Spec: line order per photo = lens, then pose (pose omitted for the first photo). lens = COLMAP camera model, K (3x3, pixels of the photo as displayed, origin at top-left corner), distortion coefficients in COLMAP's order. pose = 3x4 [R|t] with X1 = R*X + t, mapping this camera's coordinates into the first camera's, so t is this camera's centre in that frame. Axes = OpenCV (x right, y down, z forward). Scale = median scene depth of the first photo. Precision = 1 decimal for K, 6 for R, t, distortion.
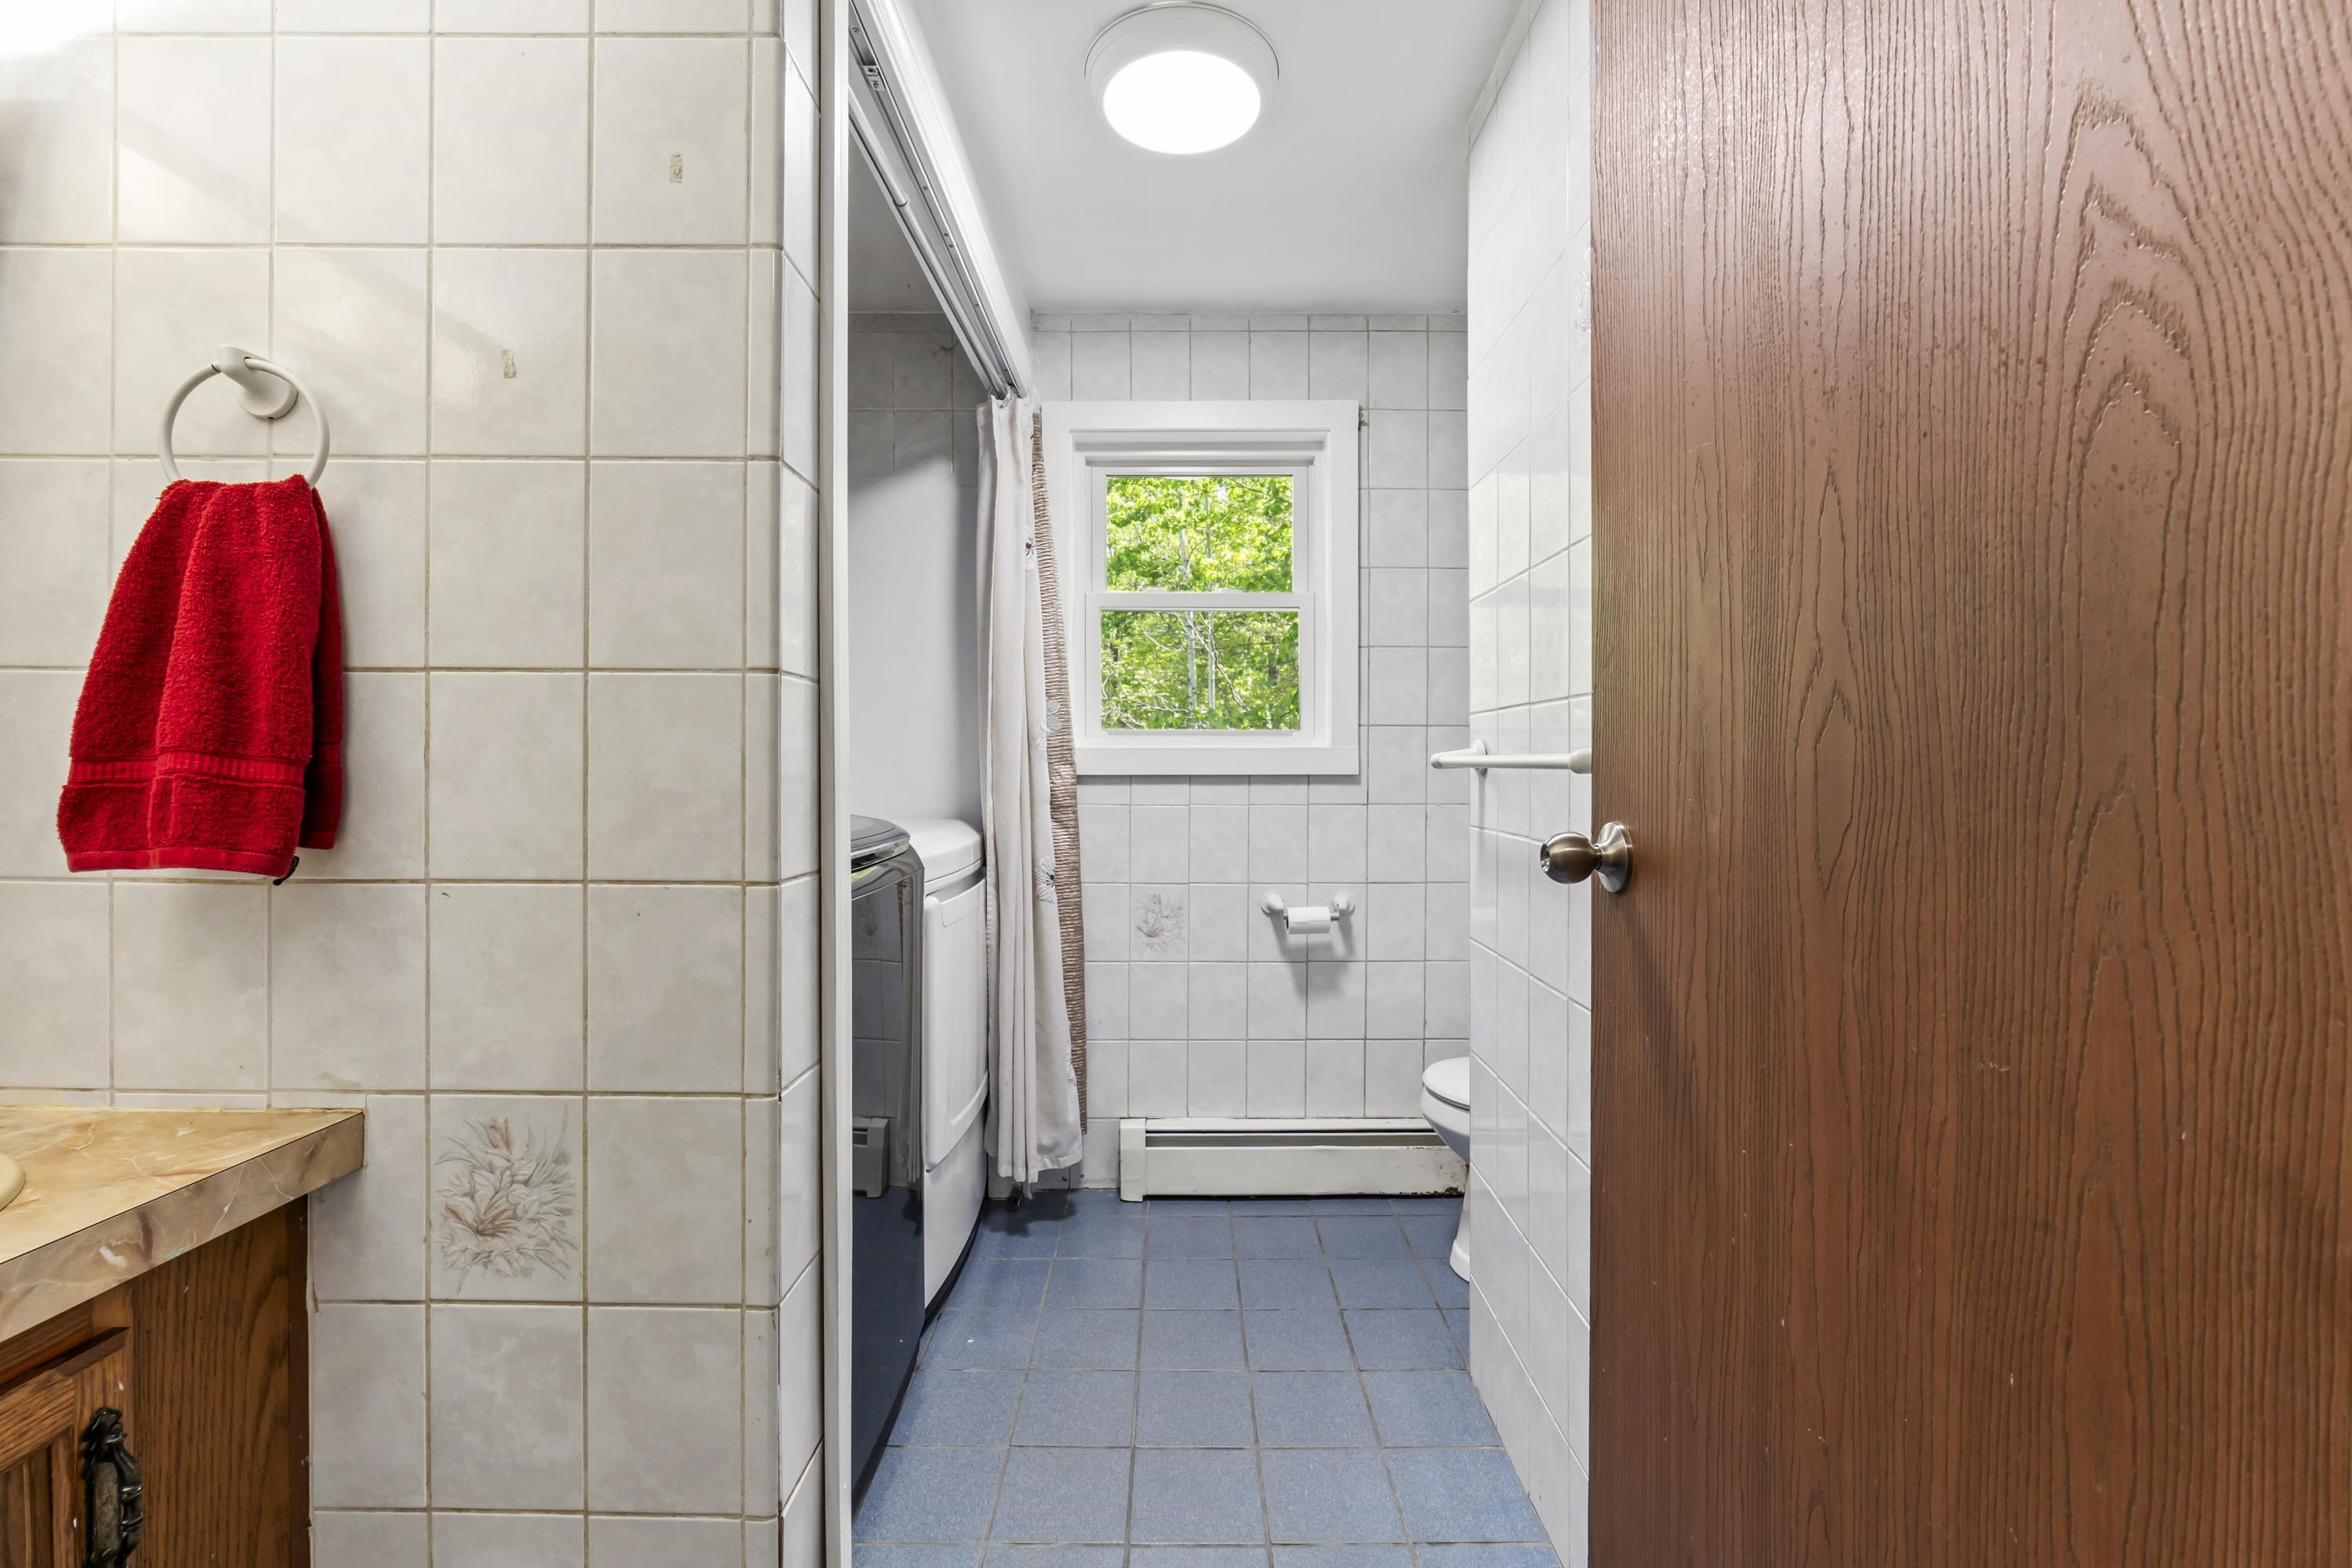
lens RADIAL K [[991.3, 0, 1174.2], [0, 991.3, 777.0], [0, 0, 1]] dist [-0.009659, 0.000741]
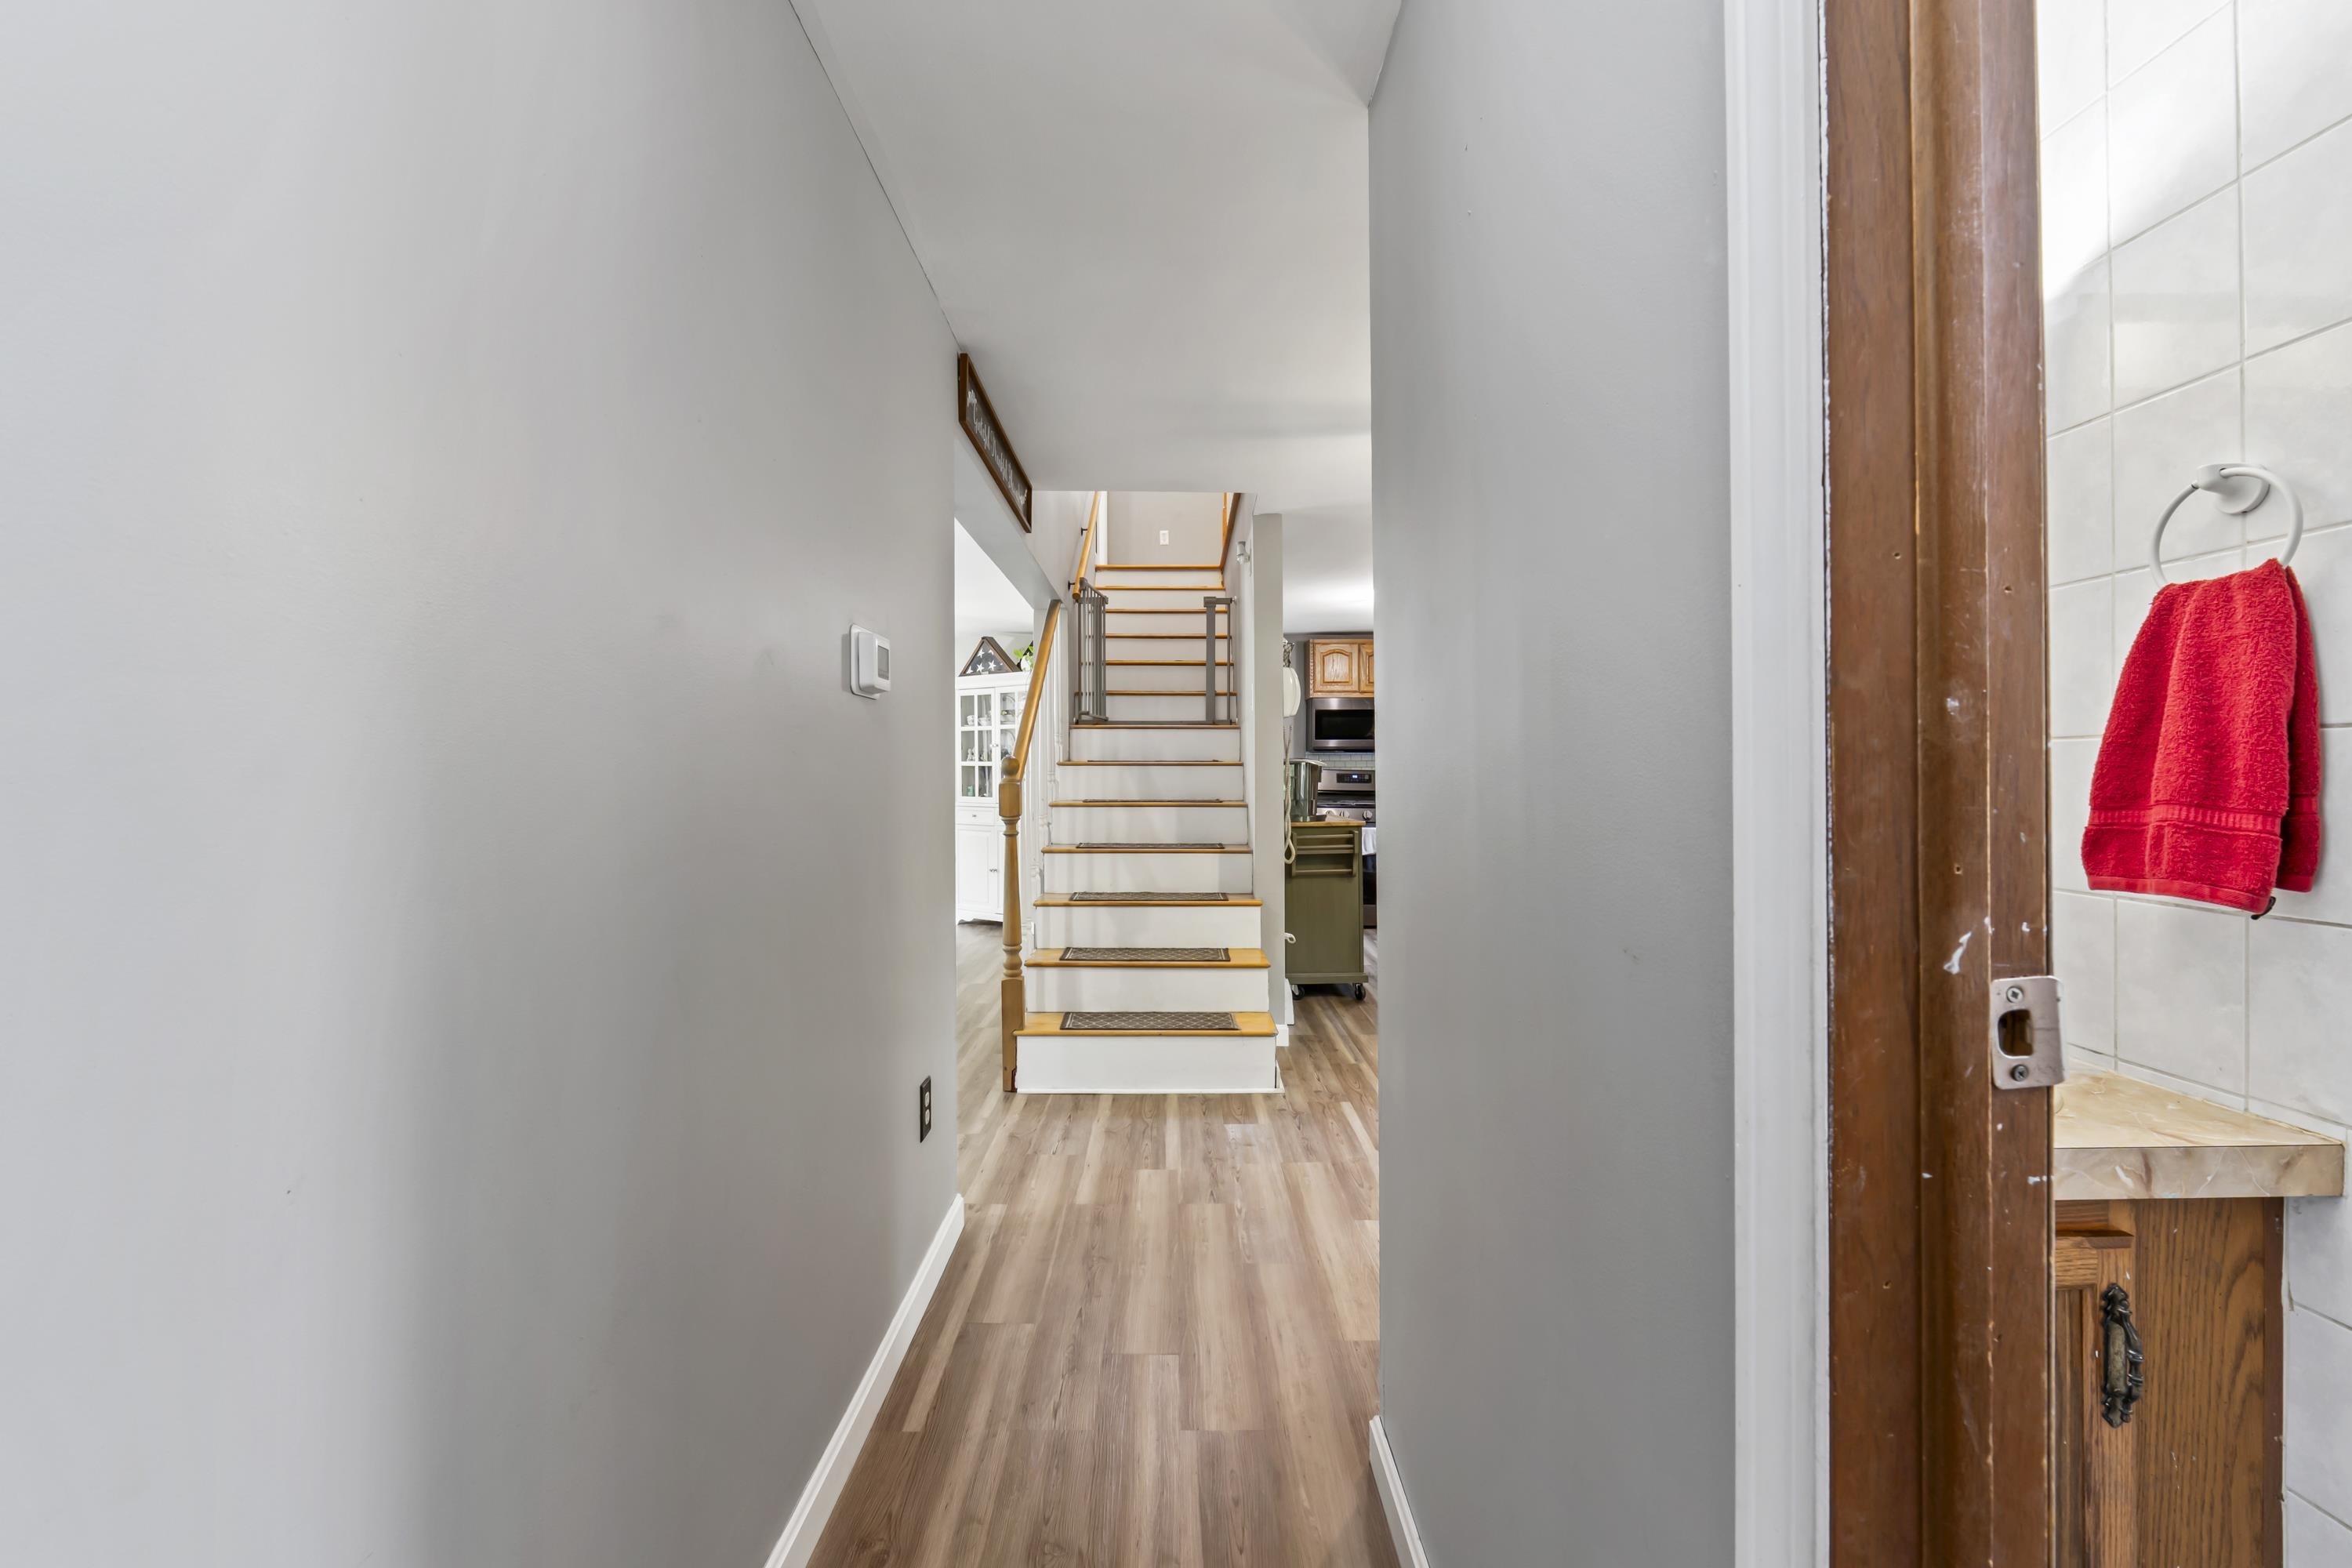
lens RADIAL K [[991.3, 0, 1183.2], [0, 991.3, 776.2], [0, 0, 1]] dist [-0.009659, 0.000741]
pose [[0.005426, -0.005193, -0.999972, 0.233947], [0.001158, 0.999986, -0.005187, -0.053493], [0.999985, -0.001130, 0.005432, -0.264599]]
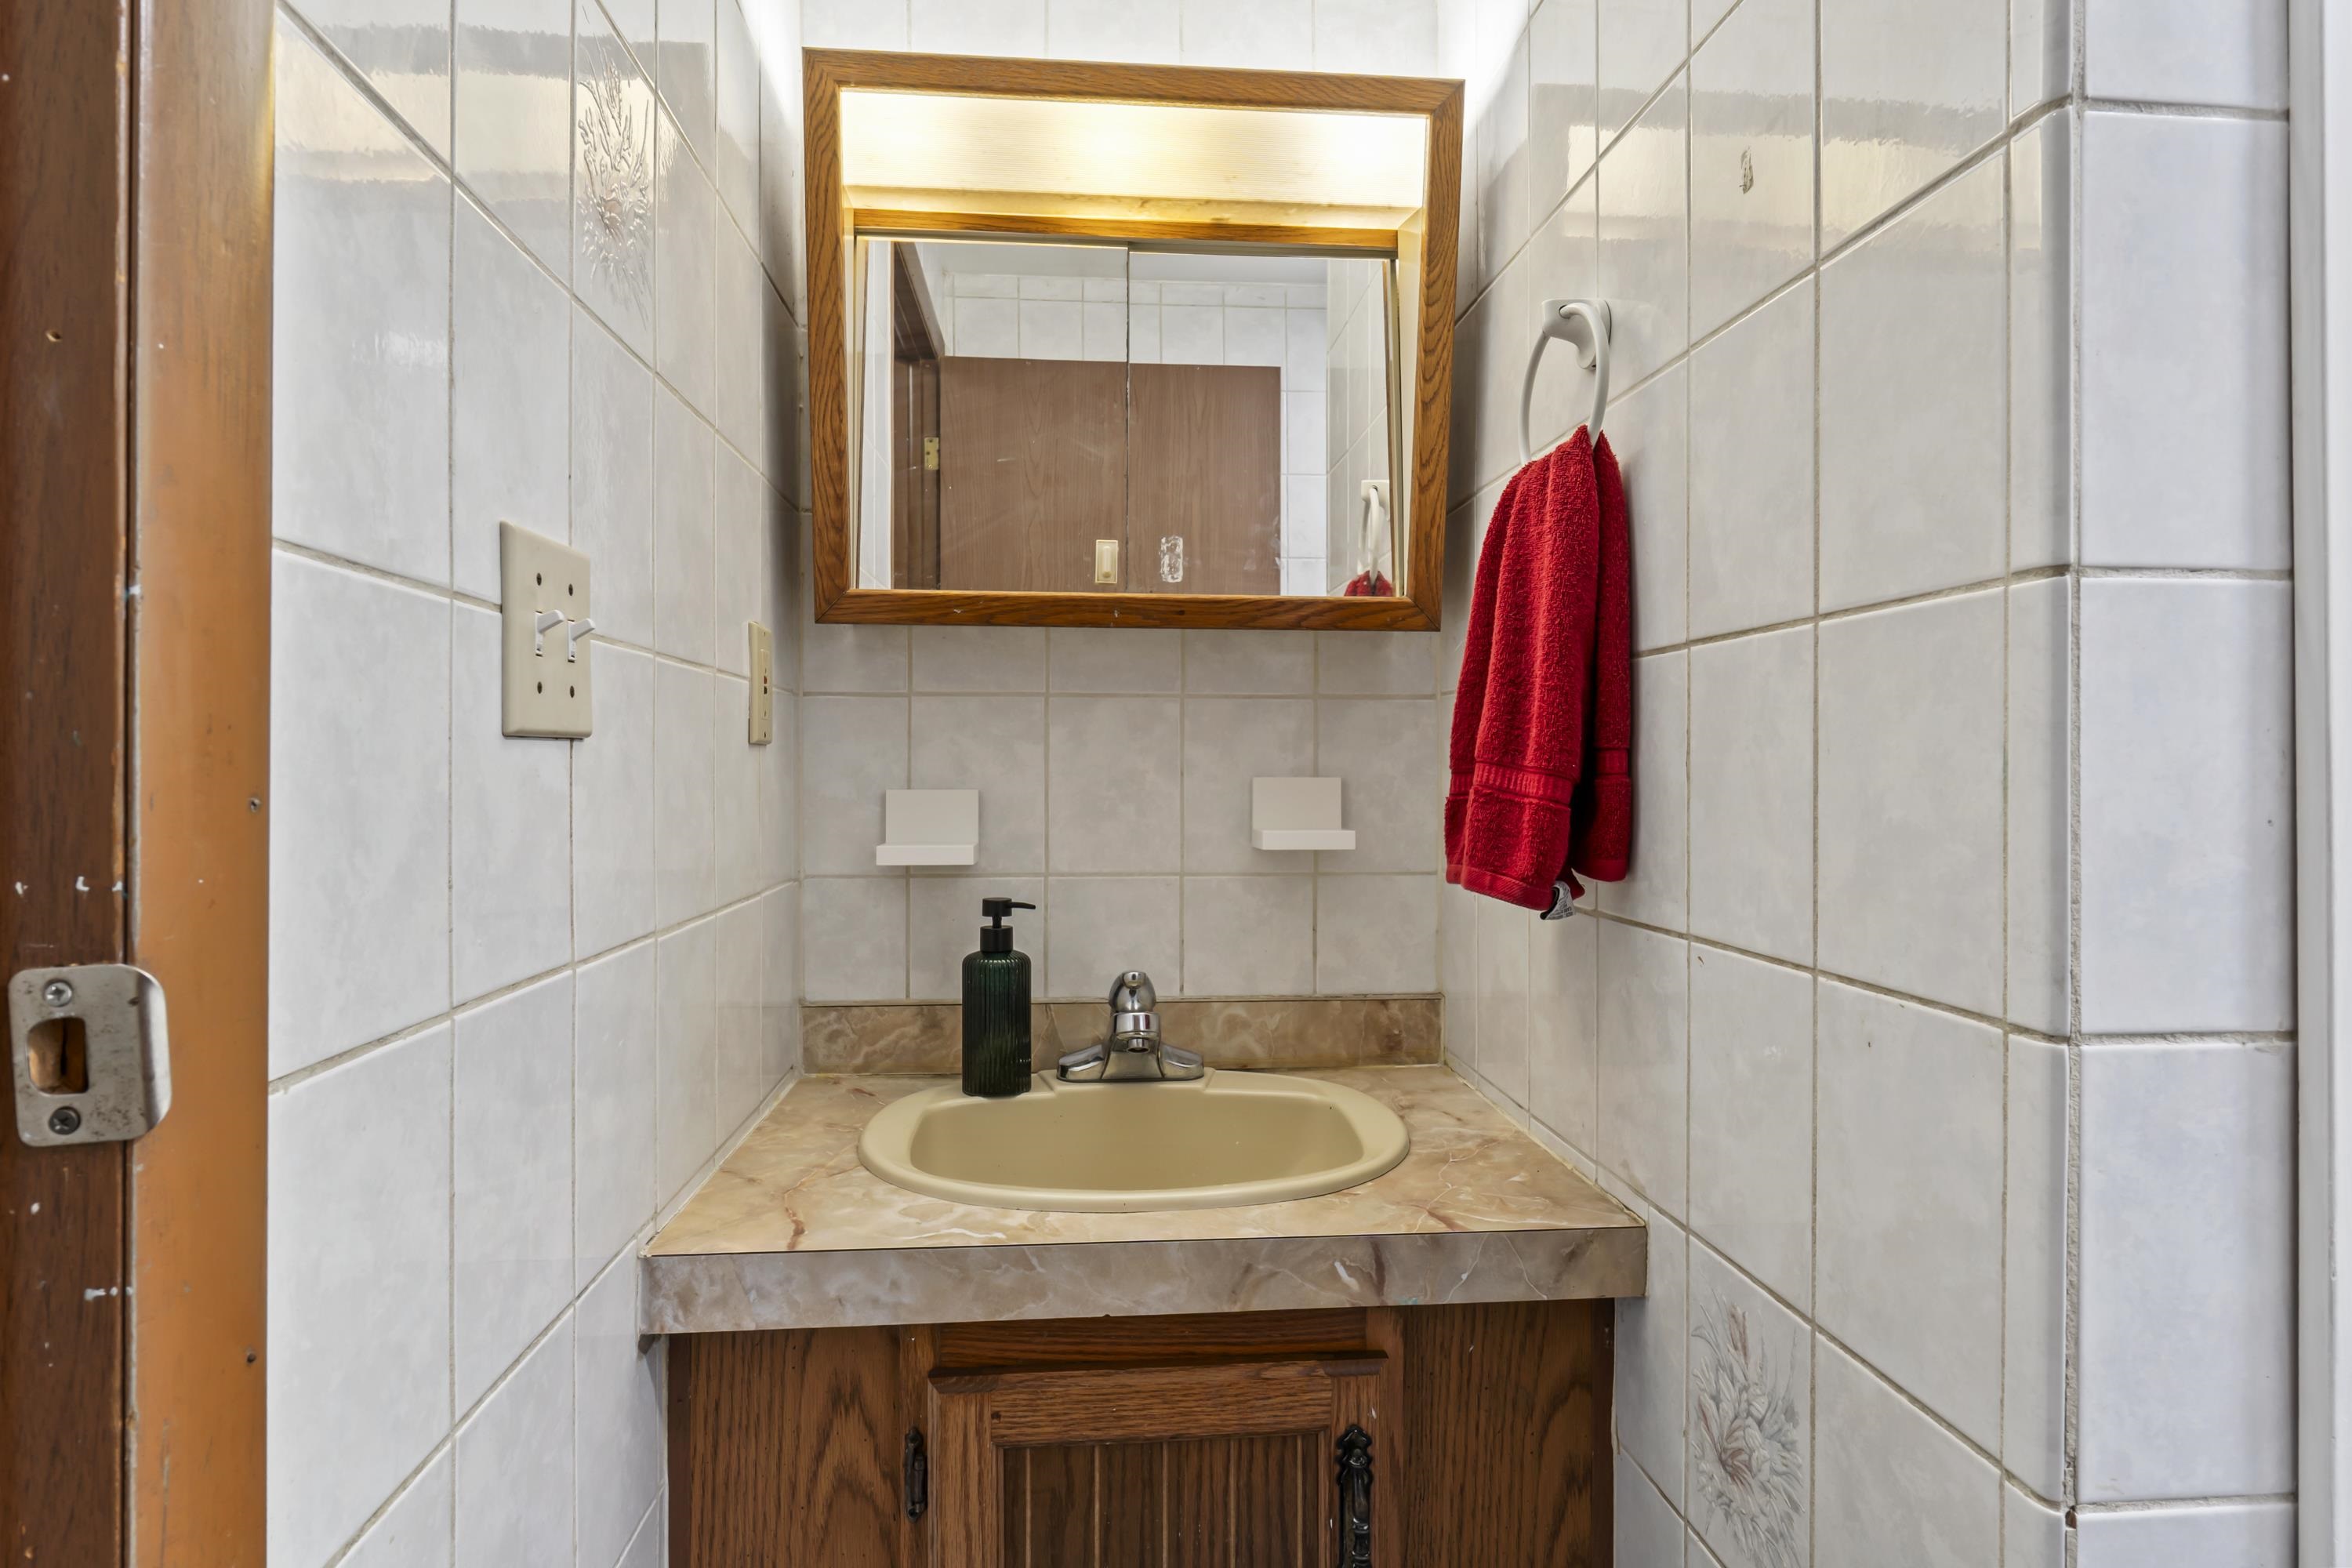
lens RADIAL K [[1283.9, 0, 1190.0], [0, 1283.9, 774.0], [0, 0, 1]] dist [-0.002734, -0.001489]
pose [[0.089098, -0.001932, -0.996021, 0.155574], [-0.008170, 0.999963, -0.002670, -0.009261], [0.995989, 0.008375, 0.089079, 0.586609]]
